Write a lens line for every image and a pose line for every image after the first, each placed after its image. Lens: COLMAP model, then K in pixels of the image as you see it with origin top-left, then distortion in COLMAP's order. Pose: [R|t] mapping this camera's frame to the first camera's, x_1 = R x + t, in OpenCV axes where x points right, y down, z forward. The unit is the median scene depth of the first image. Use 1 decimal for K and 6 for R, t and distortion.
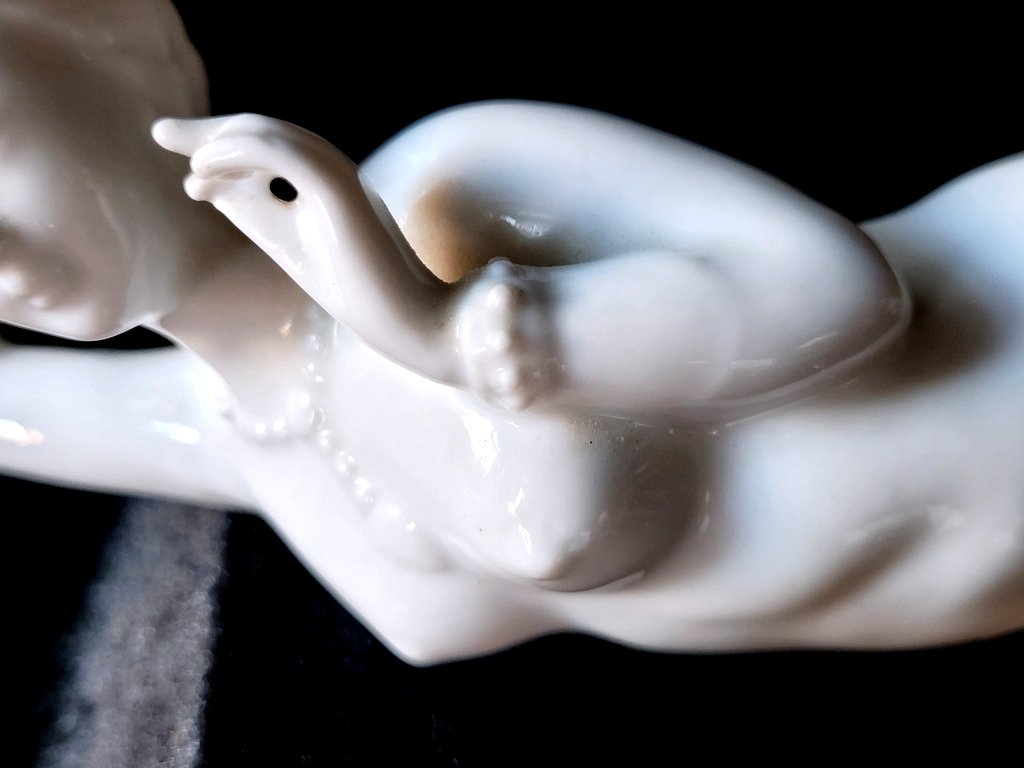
lens RADIAL K [[1220.7, 0, 512.0], [0, 1220.7, 384.0], [0, 0, 1]] dist [-0.009321, -0.047556]
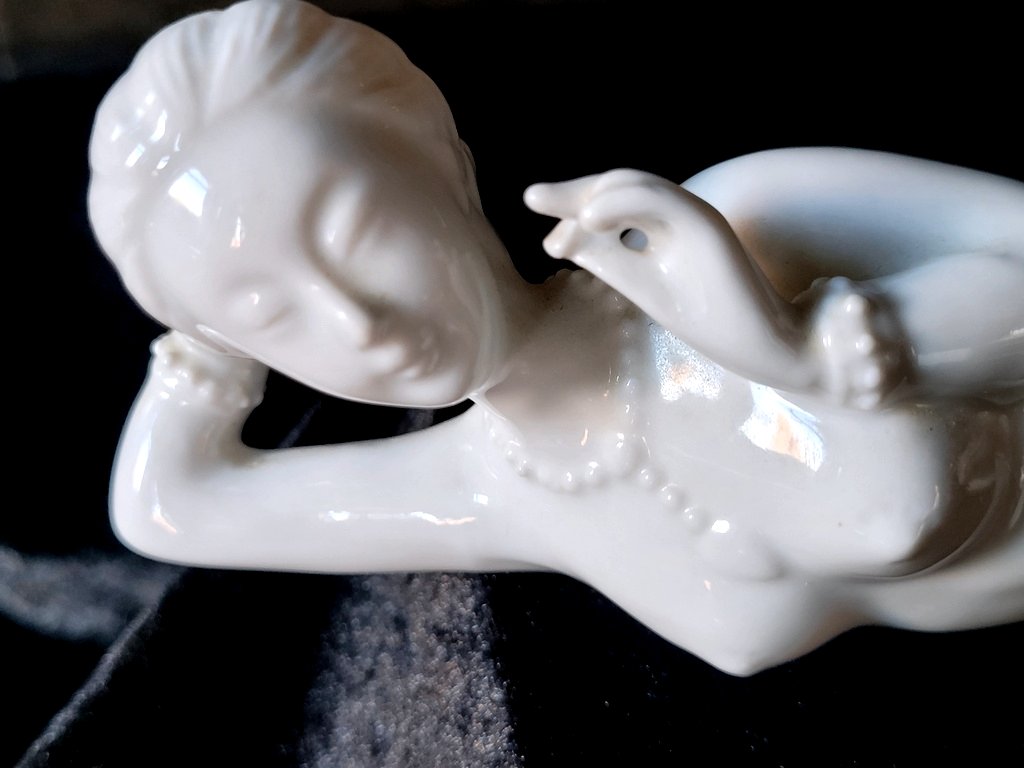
lens RADIAL K [[1220.7, 0, 512.0], [0, 1220.7, 384.0], [0, 0, 1]] dist [-0.009321, -0.047556]
pose [[0.976933, -0.134461, 0.165898, -0.490549], [0.149807, 0.985167, -0.083692, 0.043097], [-0.152183, 0.106614, 0.982585, -0.041448]]
